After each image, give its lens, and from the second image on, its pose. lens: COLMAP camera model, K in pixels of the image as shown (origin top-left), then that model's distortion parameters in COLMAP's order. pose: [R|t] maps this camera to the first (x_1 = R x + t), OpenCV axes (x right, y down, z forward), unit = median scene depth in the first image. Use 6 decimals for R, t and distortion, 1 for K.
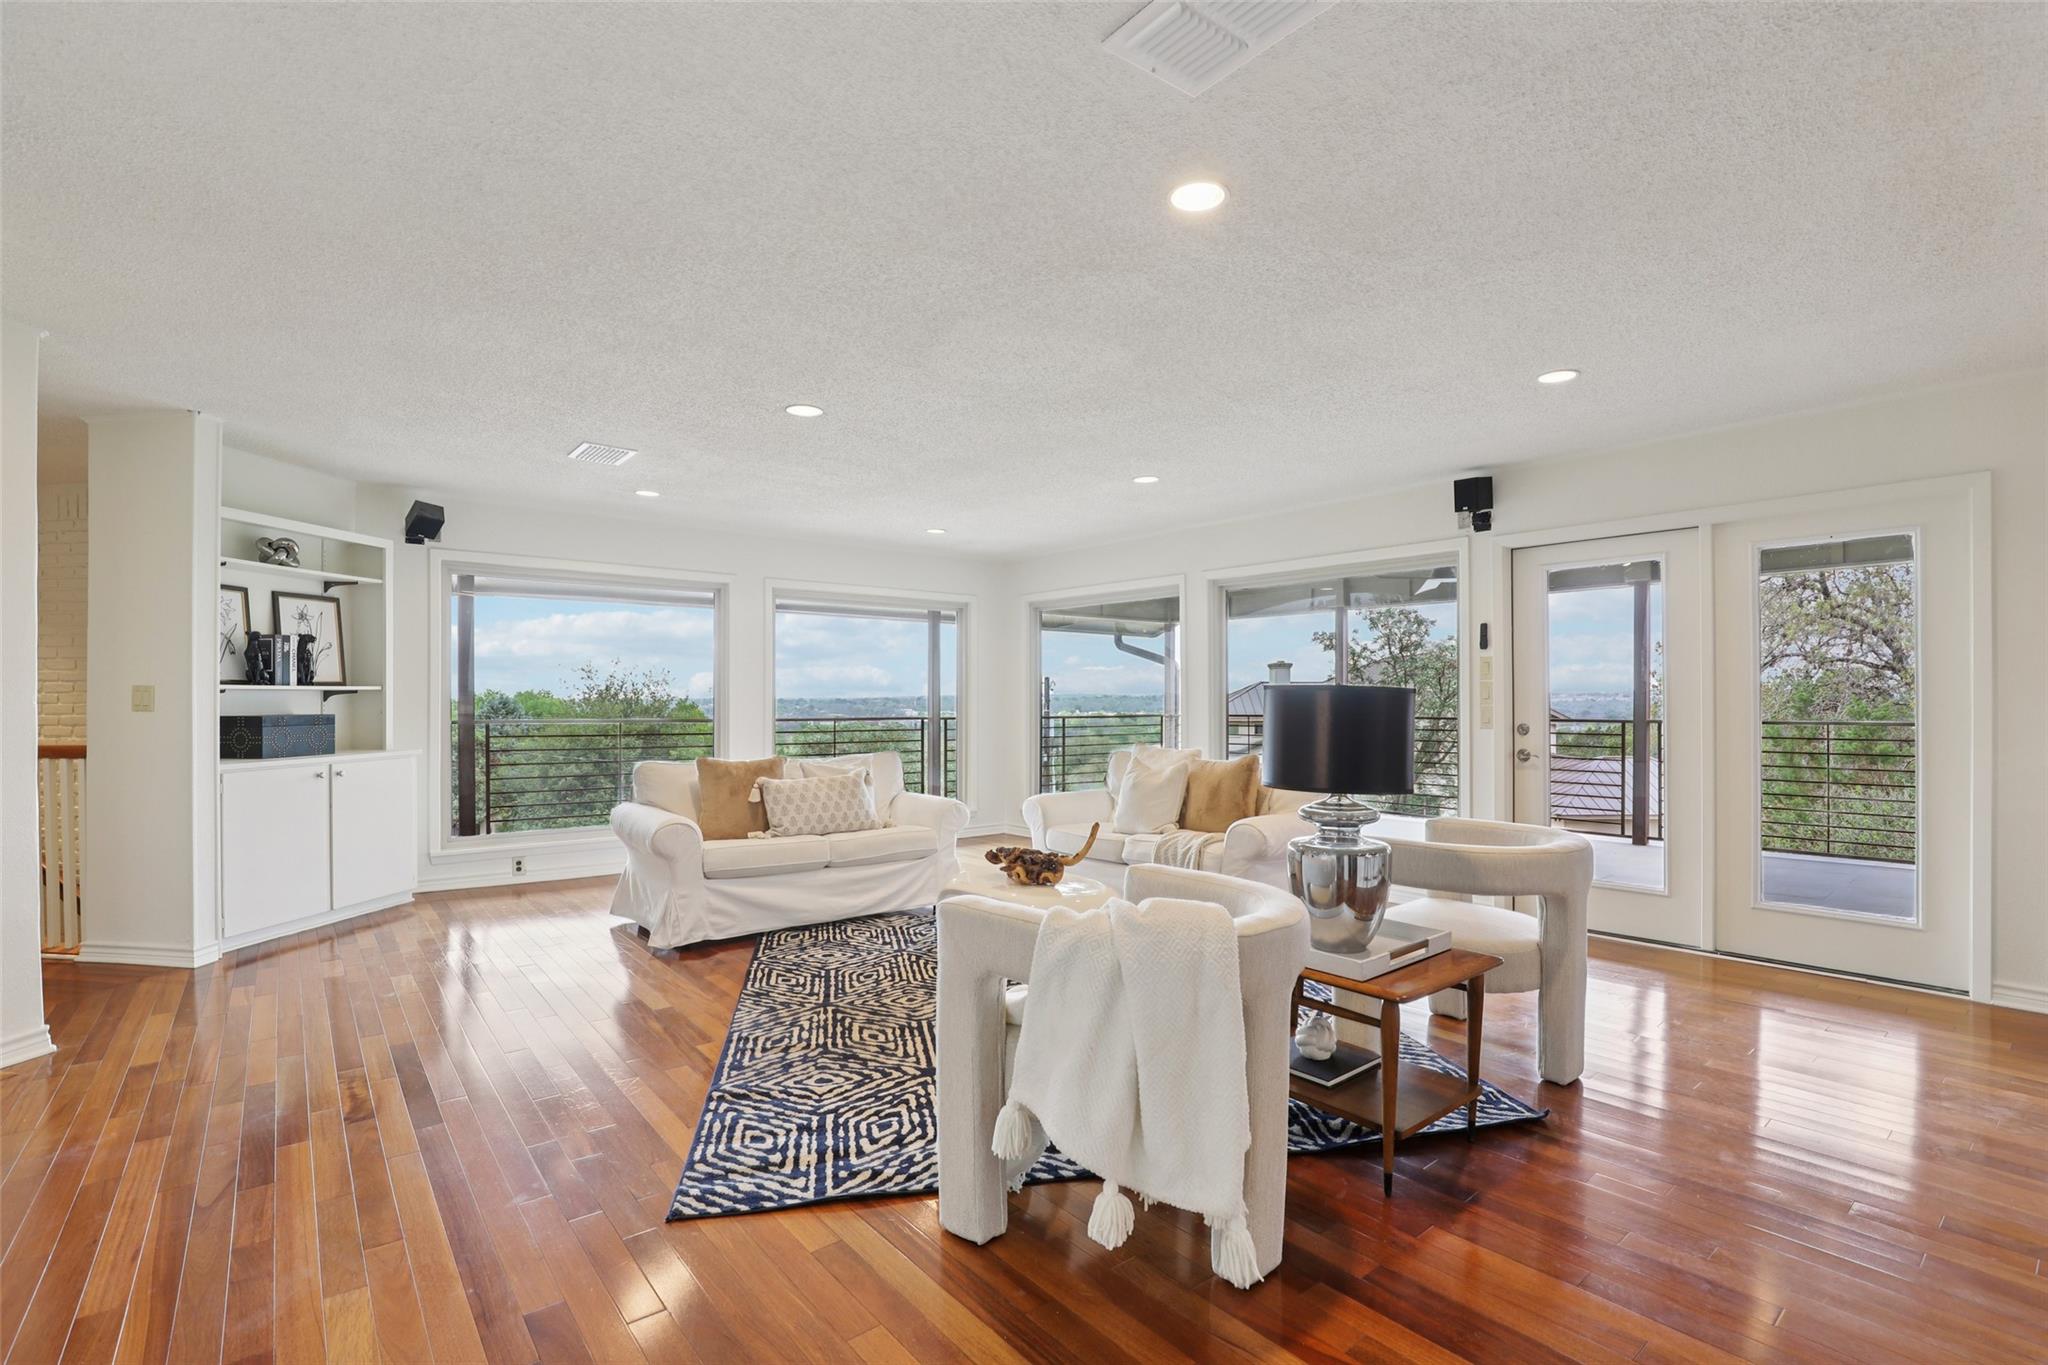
lens RADIAL K [[928.0, 0, 1025.7], [0, 928.0, 687.0], [0, 0, 1]] dist [-0.015015, 0.000775]
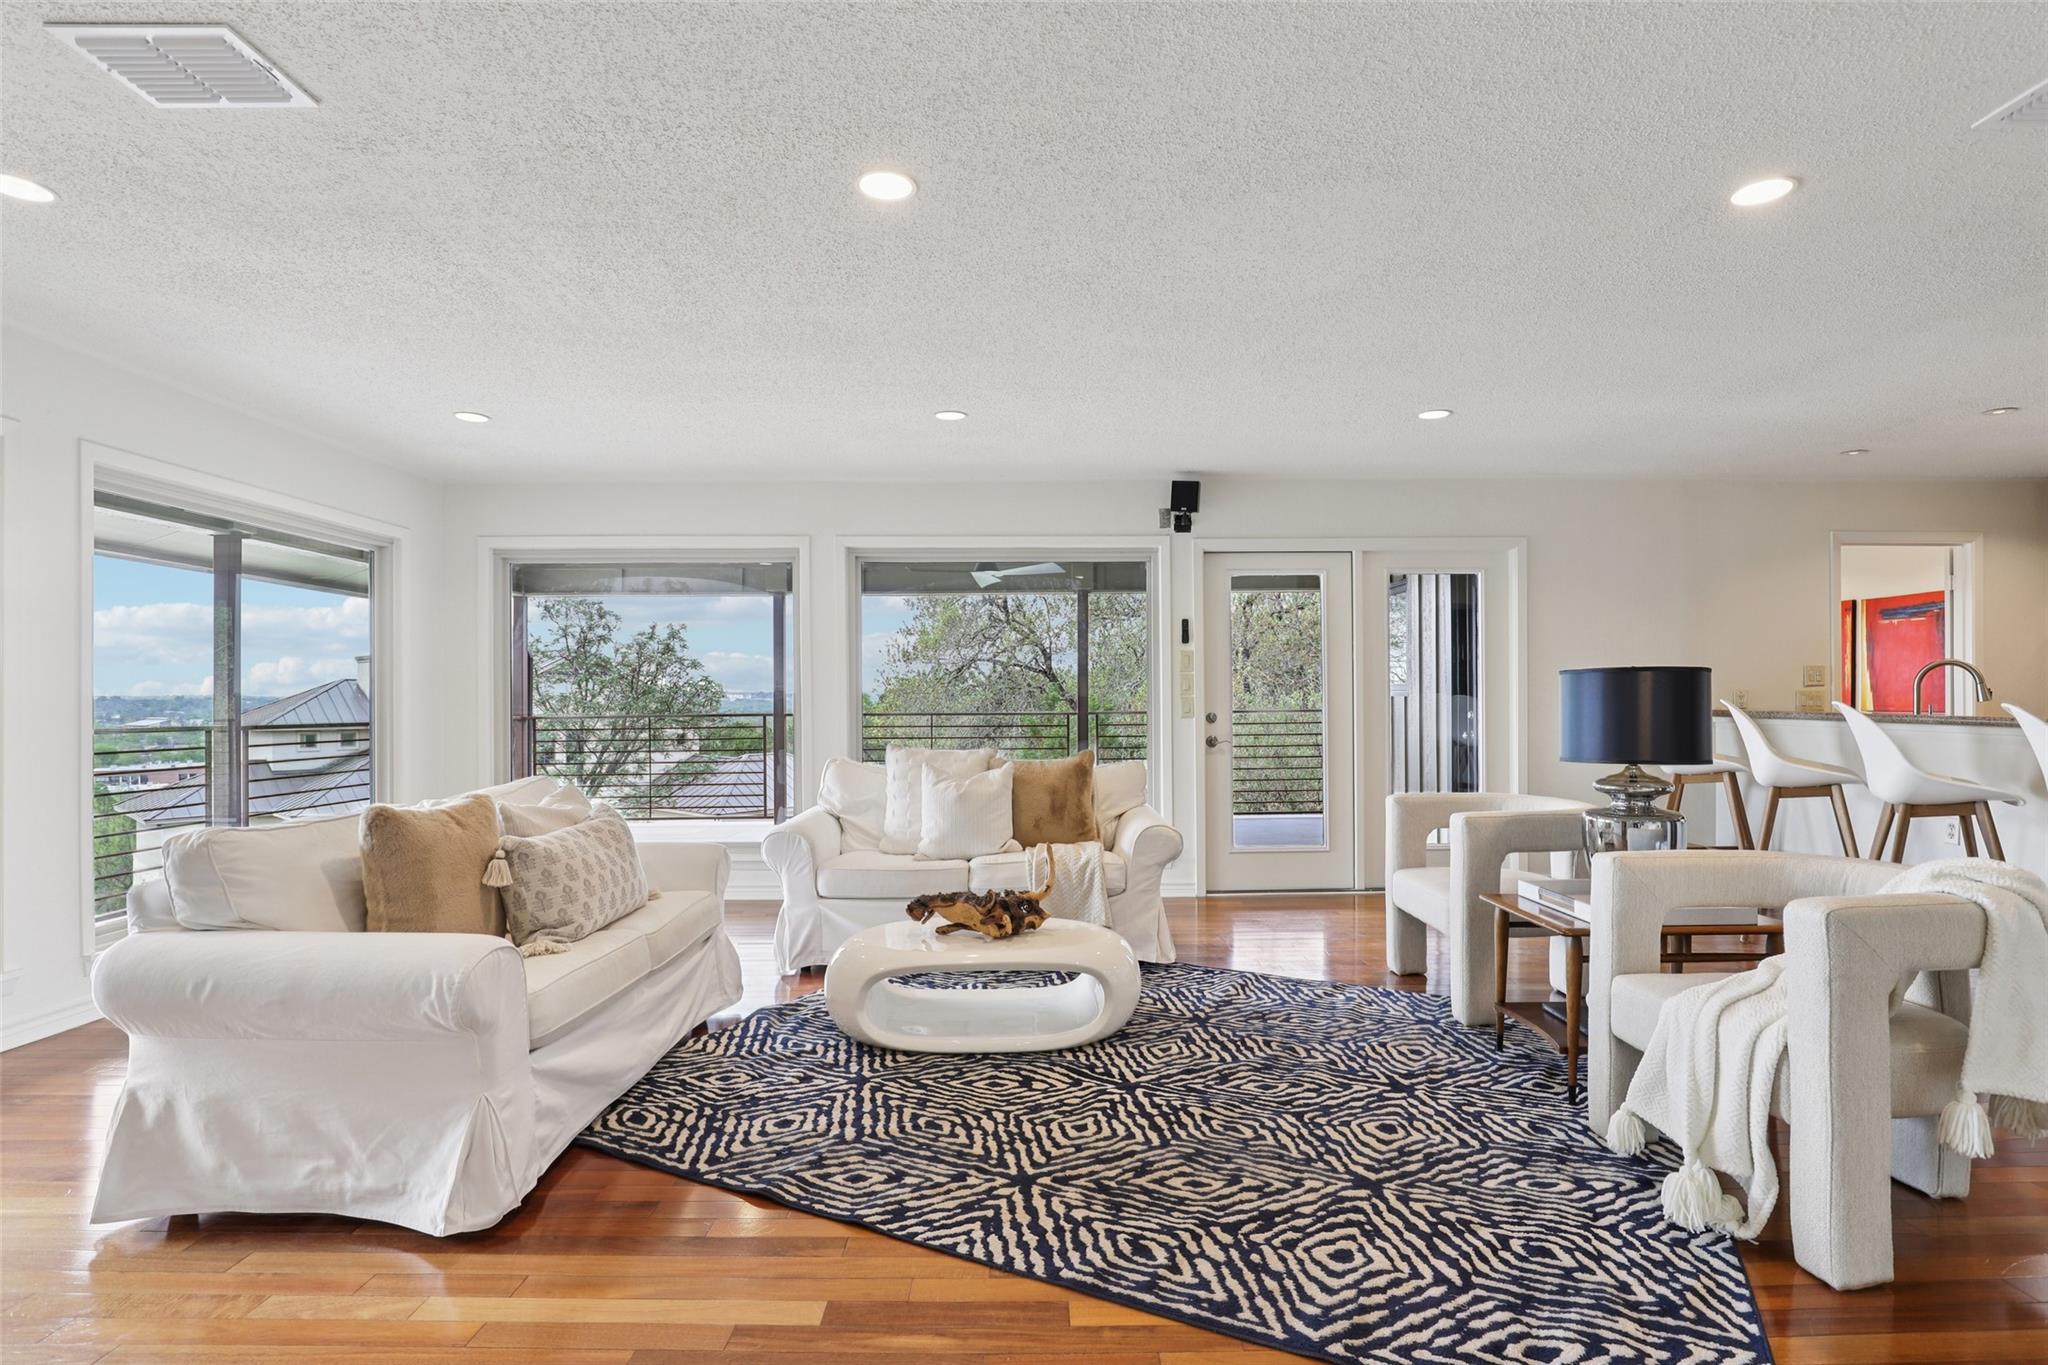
lens RADIAL K [[1006.8, 0, 1024.0], [0, 1006.8, 684.4], [0, 0, 1]] dist [-0.021046, 0.001076]
pose [[0.626367, 0.007916, 0.779488, -0.667893], [-0.005178, 0.999969, -0.005994, 0.018283], [-0.779511, -0.000282, 0.626389, 0.533329]]
